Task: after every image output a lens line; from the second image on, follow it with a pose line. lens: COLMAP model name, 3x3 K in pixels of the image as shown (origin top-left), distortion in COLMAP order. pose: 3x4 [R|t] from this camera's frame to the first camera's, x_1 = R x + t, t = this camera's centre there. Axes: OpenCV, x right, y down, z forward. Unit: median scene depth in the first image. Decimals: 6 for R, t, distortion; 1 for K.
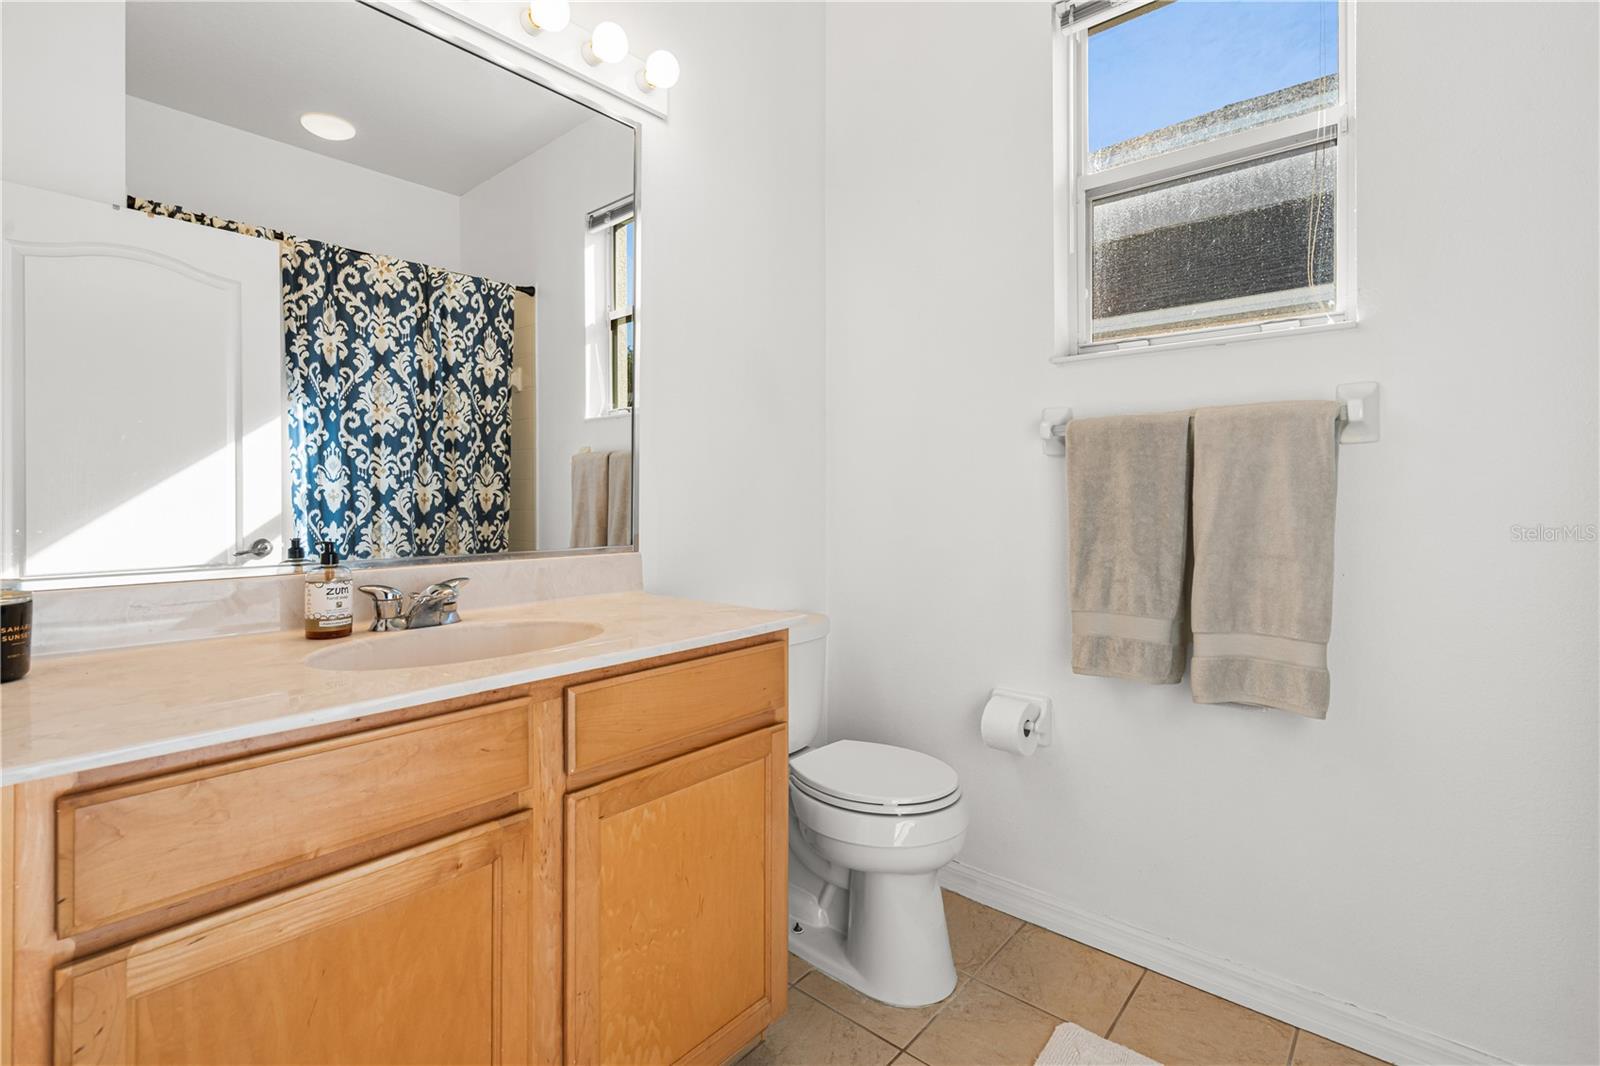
lens RADIAL K [[729.6, 0, 798.8], [0, 729.6, 510.0], [0, 0, 1]] dist [-0.003489, 0.000173]
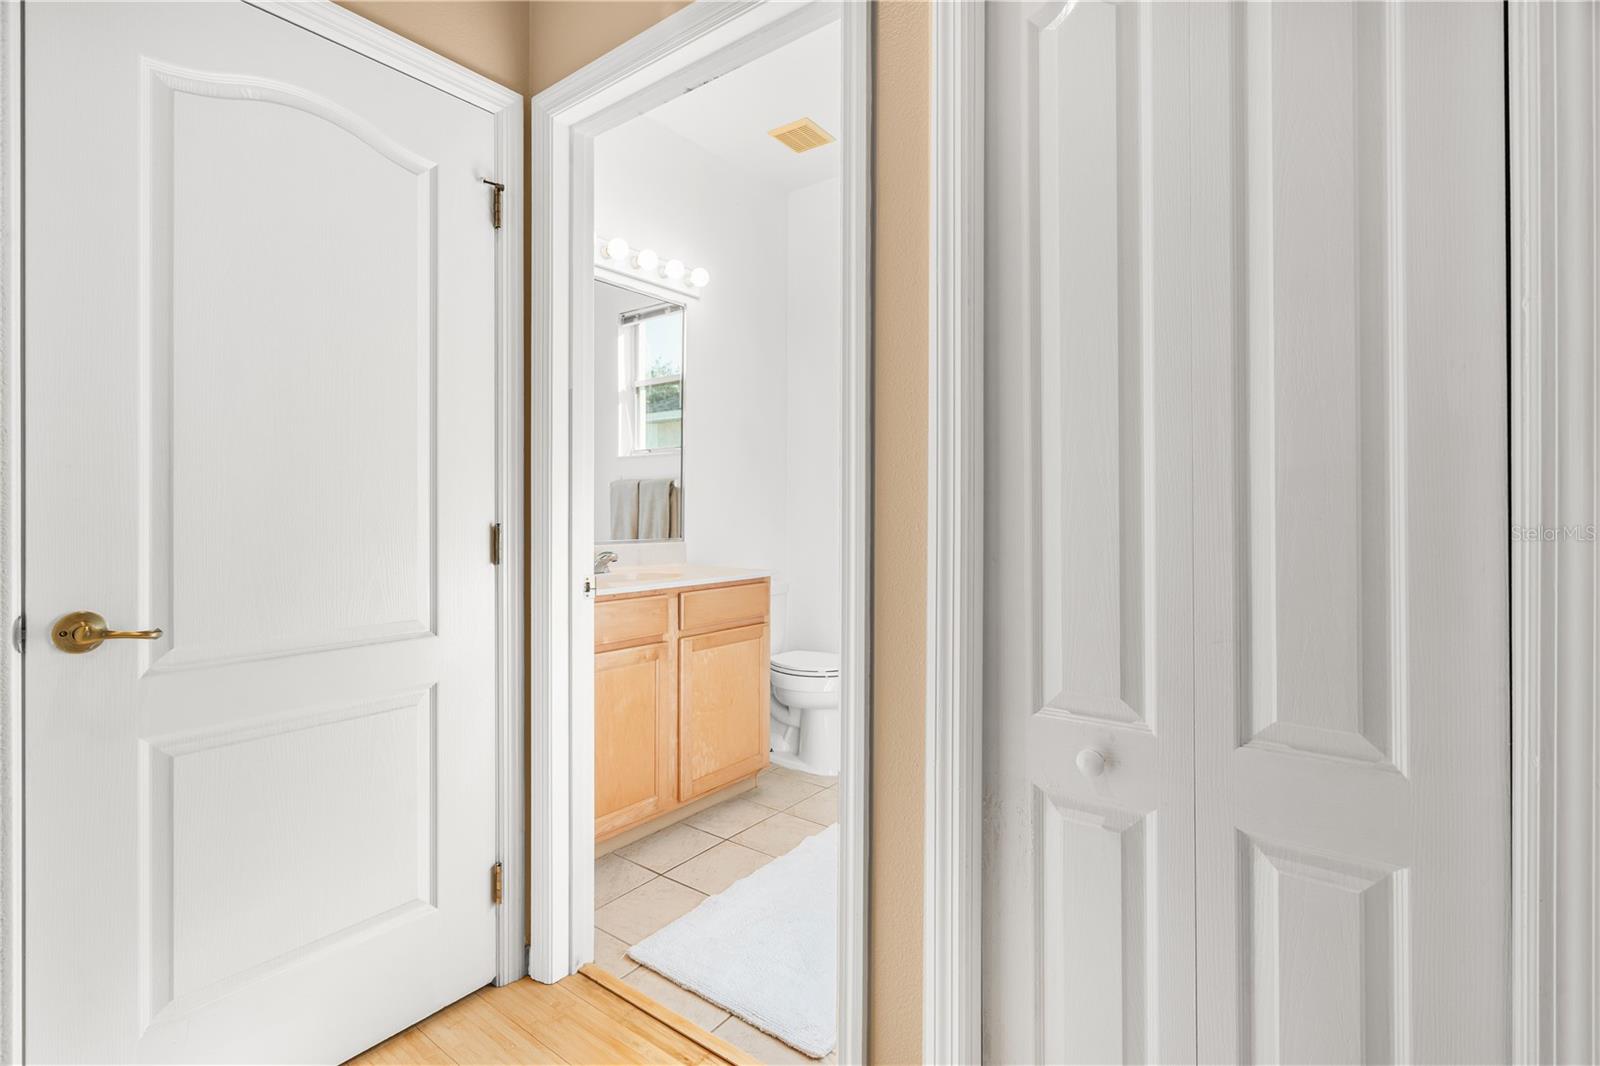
lens RADIAL K [[729.6, 0, 798.8], [0, 729.6, 510.0], [0, 0, 1]] dist [-0.003489, 0.000173]
pose [[0.998046, 0.003688, 0.062377, -0.062565], [-0.002518, 0.999820, -0.018827, 0.014369], [-0.062435, 0.018633, 0.997875, -1.021140]]
